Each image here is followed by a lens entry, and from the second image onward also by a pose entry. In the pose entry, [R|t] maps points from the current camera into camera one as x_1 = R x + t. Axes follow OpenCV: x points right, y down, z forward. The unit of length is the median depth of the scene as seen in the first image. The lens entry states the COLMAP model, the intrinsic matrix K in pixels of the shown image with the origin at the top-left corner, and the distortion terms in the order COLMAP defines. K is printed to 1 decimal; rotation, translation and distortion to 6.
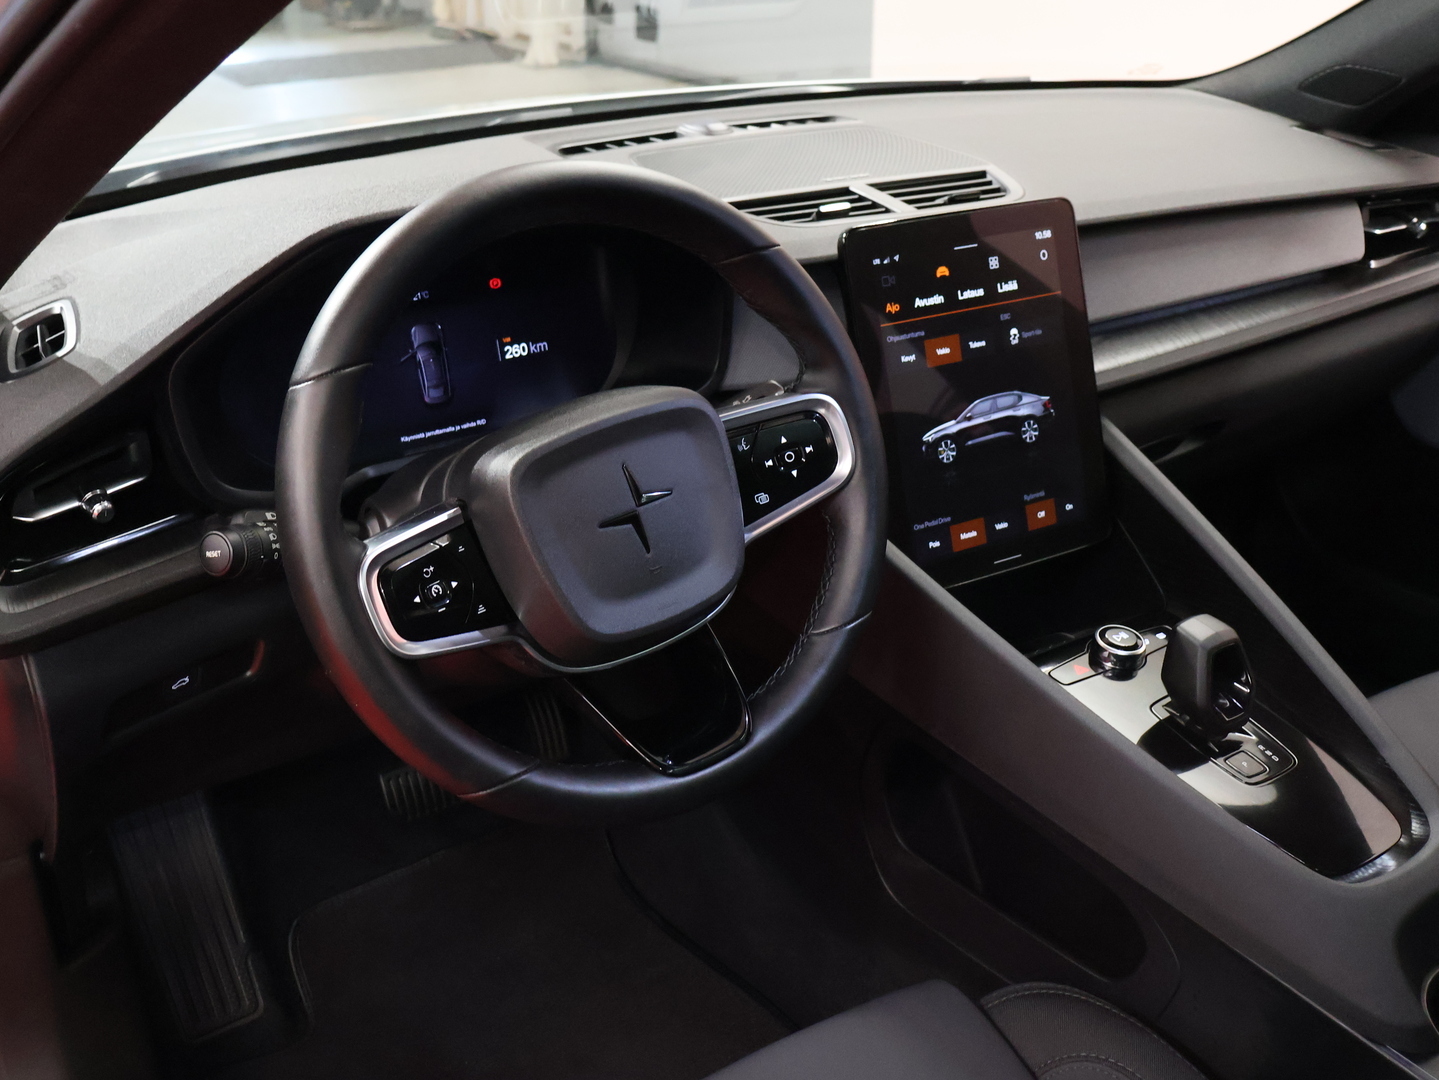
lens RADIAL K [[1325.6, 0, 722.8], [0, 1325.6, 548.3], [0, 0, 1]] dist [0.012341, 0.000000]
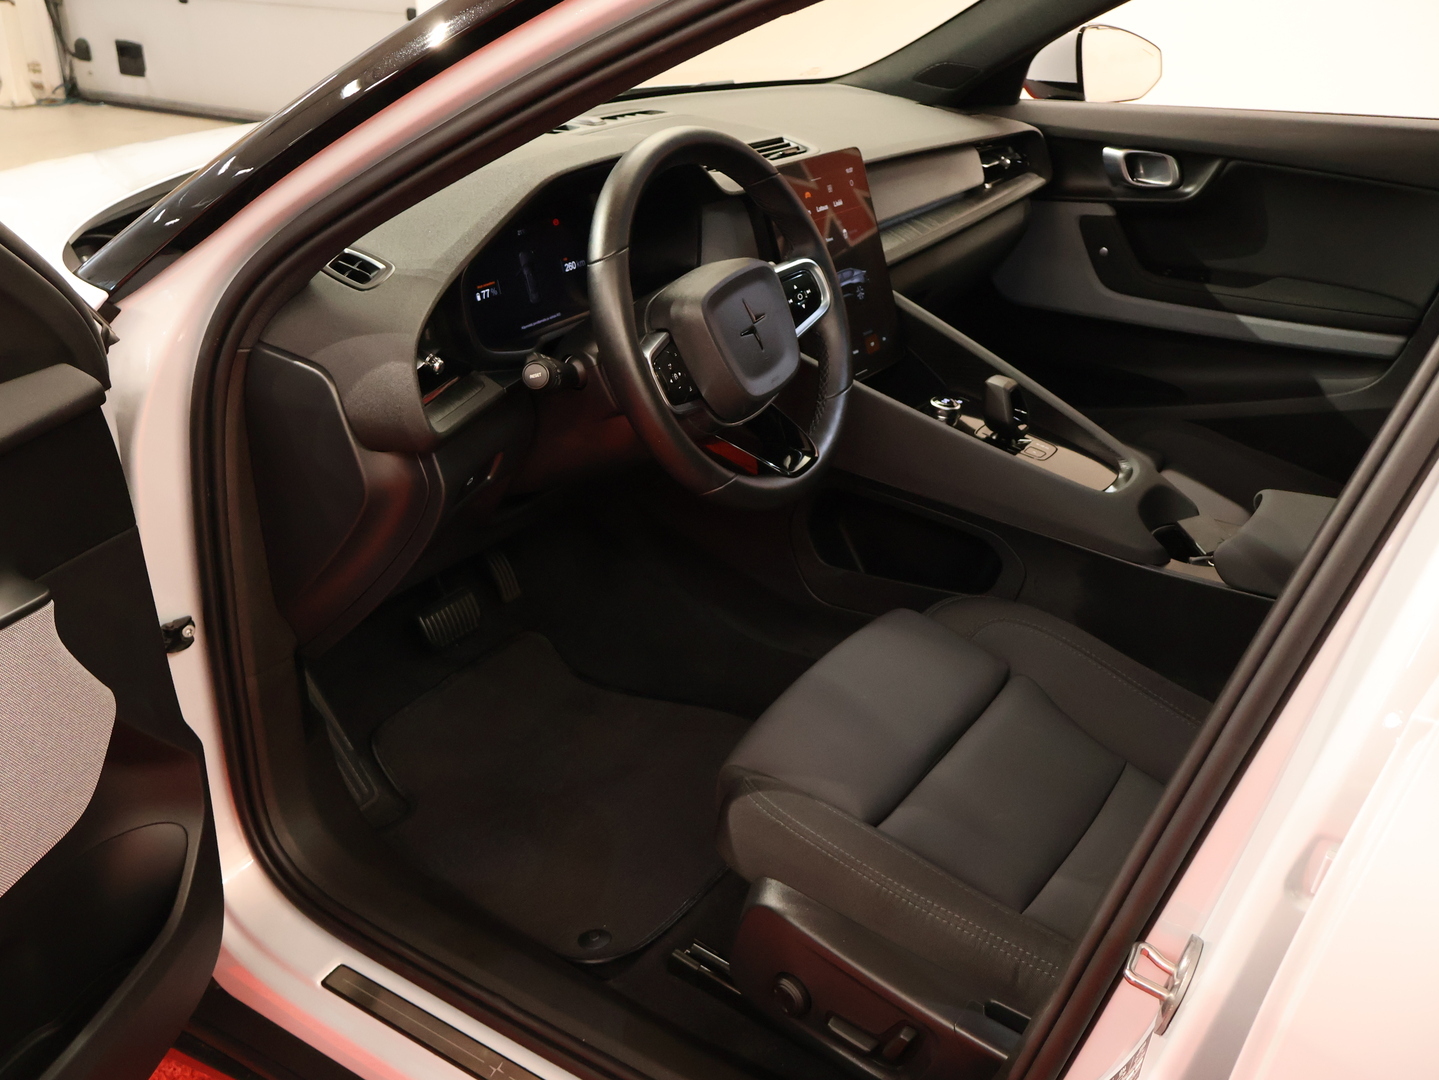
lens RADIAL K [[1176.3, 0, 717.6], [0, 1176.3, 536.4], [0, 0, 1]] dist [-0.018187, -0.001129]
pose [[0.933758, -0.168751, 0.315626, -0.421470], [0.163471, 0.985596, 0.043337, 0.110794], [-0.318393, 0.011129, 0.947893, -0.287417]]
